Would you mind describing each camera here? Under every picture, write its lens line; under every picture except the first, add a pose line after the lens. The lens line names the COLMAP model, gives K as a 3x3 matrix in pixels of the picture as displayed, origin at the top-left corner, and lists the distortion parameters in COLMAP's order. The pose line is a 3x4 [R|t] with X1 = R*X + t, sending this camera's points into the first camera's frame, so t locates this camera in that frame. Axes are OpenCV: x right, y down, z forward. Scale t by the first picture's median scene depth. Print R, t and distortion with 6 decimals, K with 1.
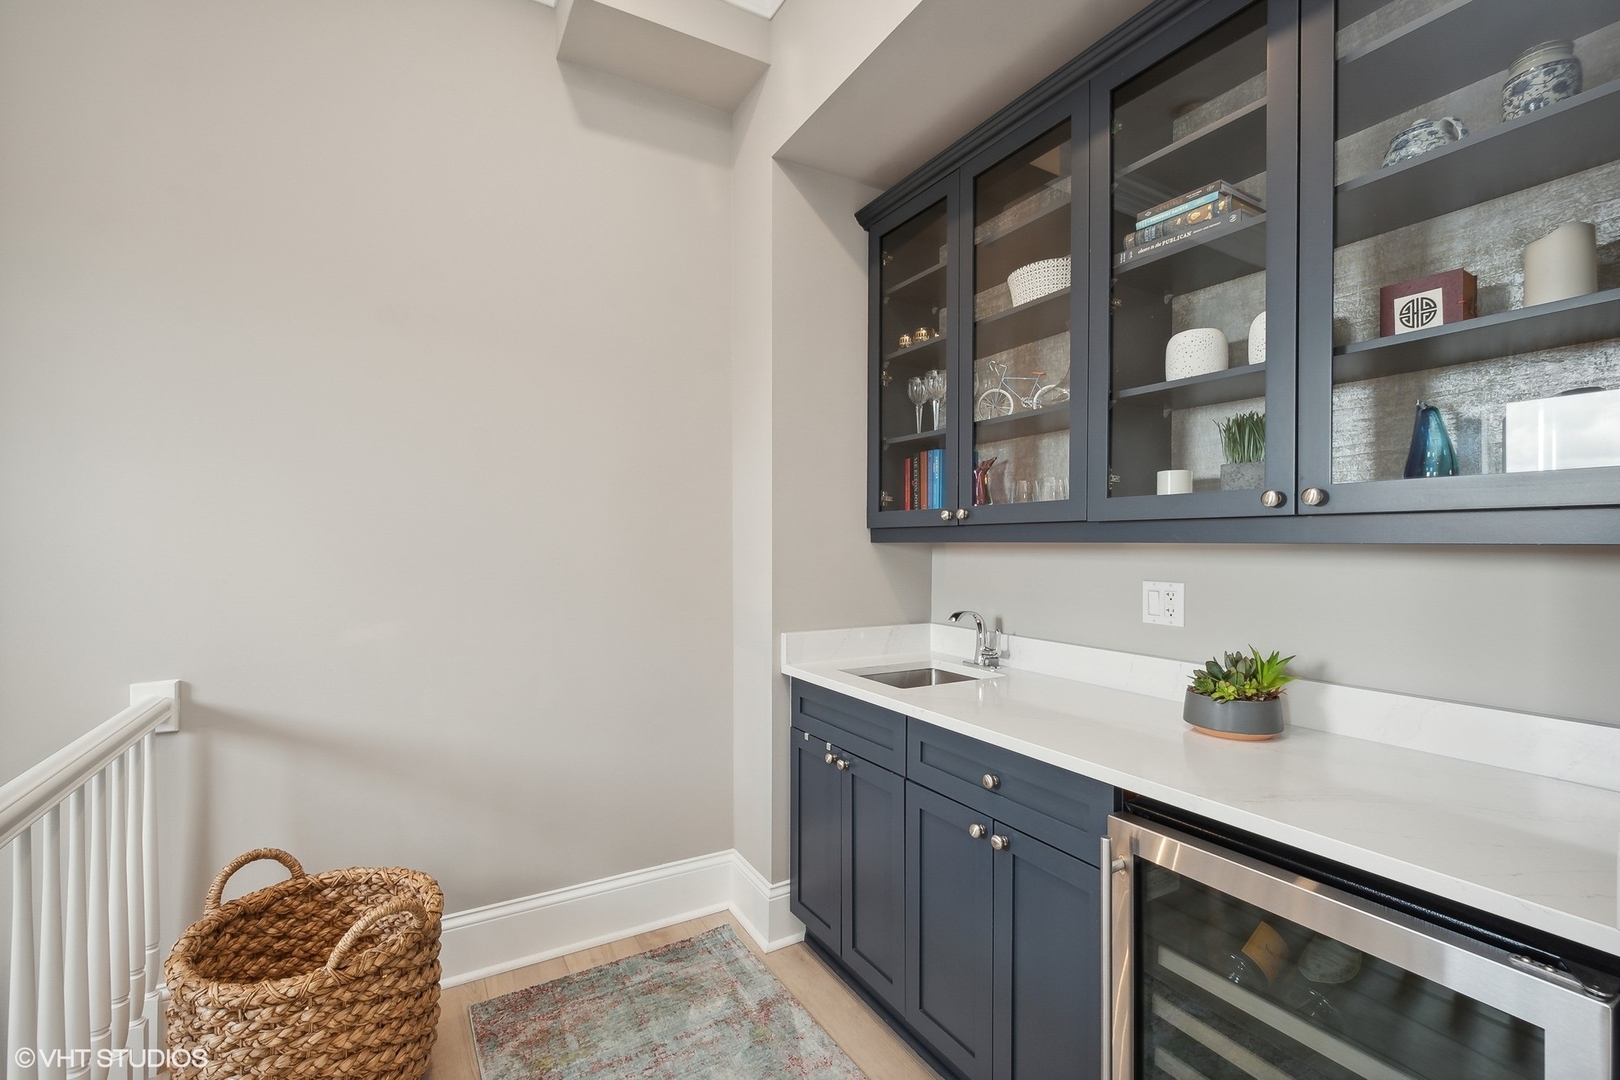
lens RADIAL K [[712.1, 0, 810.0], [0, 712.1, 555.6], [0, 0, 1]] dist [0.012058, -0.002430]
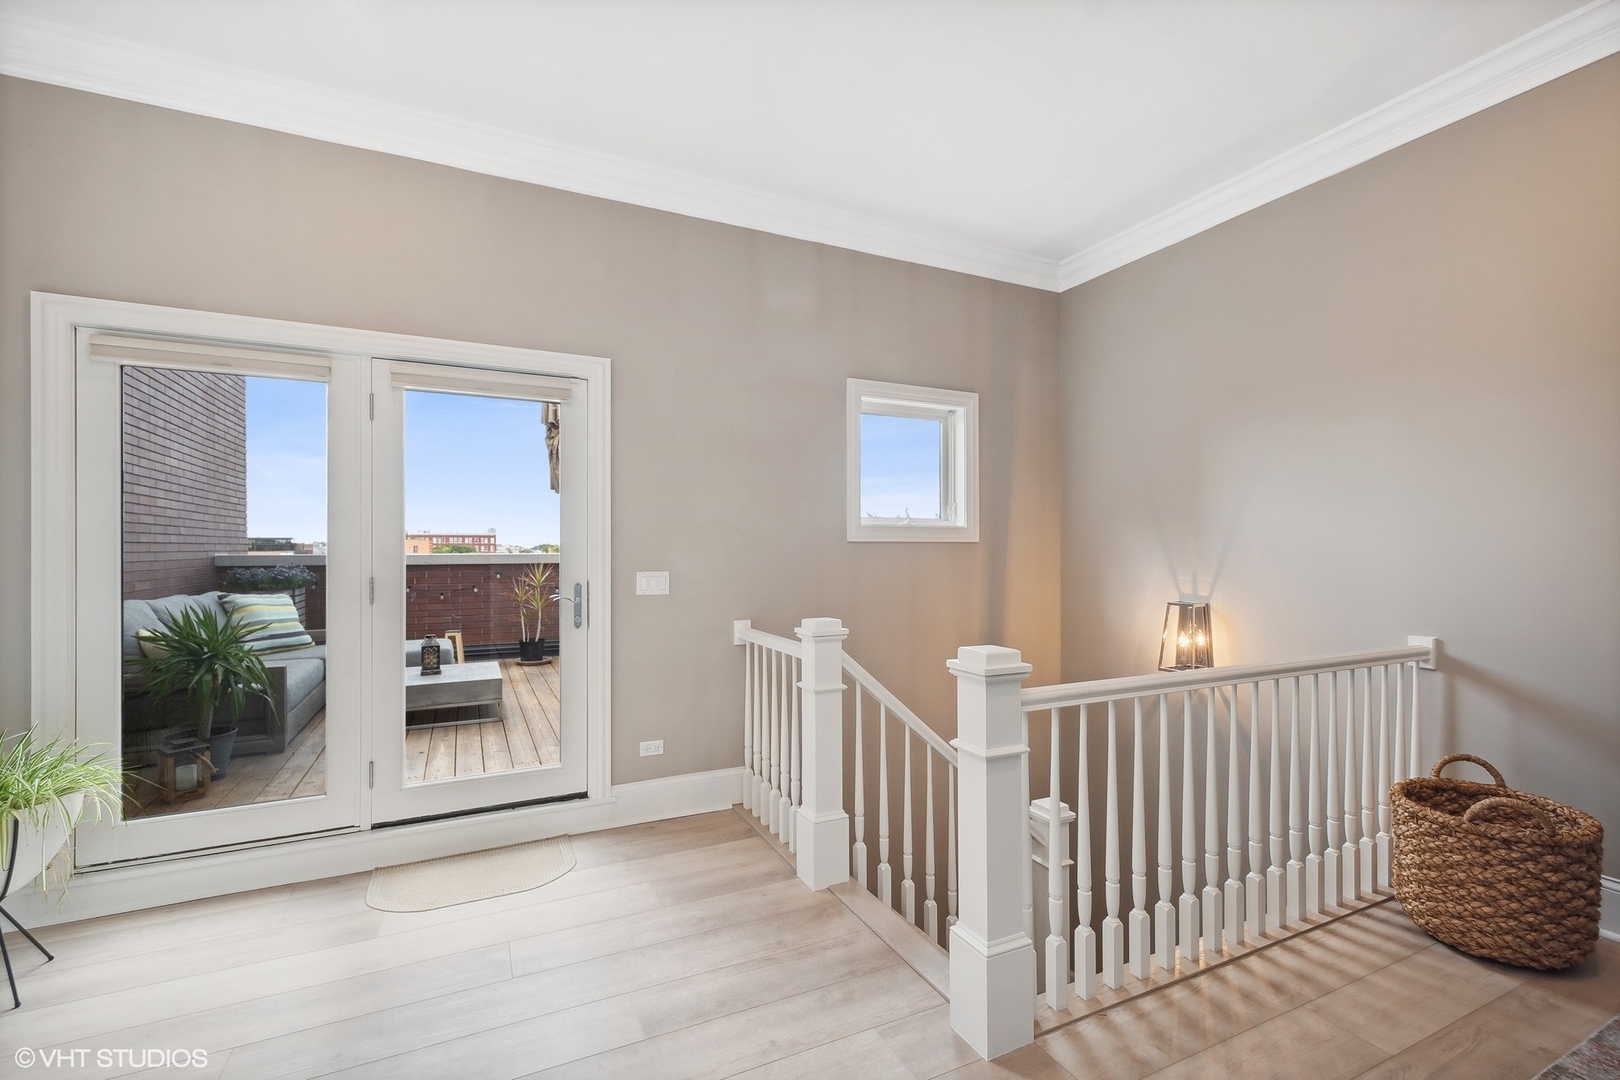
lens RADIAL K [[712.1, 0, 812.3], [0, 712.1, 551.9], [0, 0, 1]] dist [0.012058, -0.002430]
pose [[-0.071724, 0.000977, -0.997424, 0.825367], [-0.021330, 0.999769, 0.002513, 0.007566], [0.997196, 0.021455, -0.071687, -0.278981]]
